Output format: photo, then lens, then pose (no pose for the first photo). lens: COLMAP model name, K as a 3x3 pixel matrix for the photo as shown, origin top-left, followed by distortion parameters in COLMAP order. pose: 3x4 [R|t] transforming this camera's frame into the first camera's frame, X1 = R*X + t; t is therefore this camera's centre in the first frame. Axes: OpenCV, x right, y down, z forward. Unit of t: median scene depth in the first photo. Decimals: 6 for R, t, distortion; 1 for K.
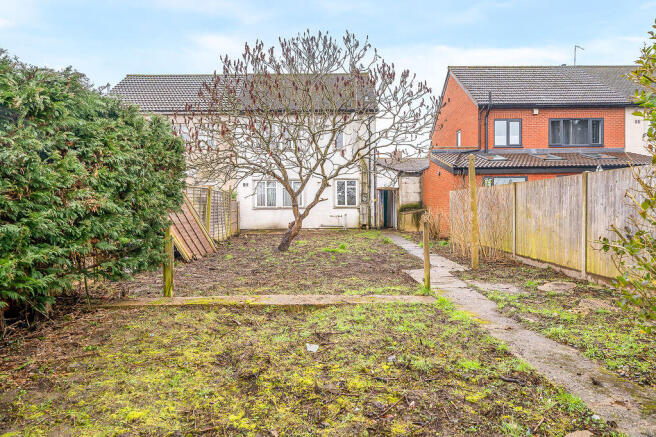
lens RADIAL K [[421.4, 0, 327.8], [0, 421.4, 217.6], [0, 0, 1]] dist [0.001731, 0.001338]
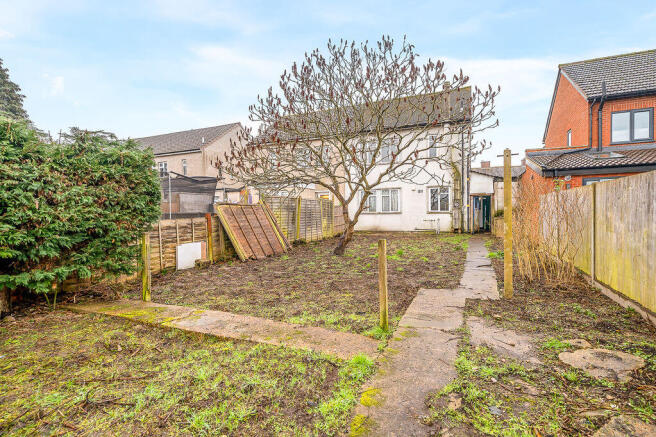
lens RADIAL K [[316.7, 0, 328.0], [0, 316.7, 217.8], [0, 0, 1]] dist [-0.001098, -0.000131]
pose [[0.909797, 0.006061, -0.415009, 0.132532], [-0.006397, 0.999979, 0.000582, -0.010155], [0.415004, 0.002126, 0.909817, 0.155677]]
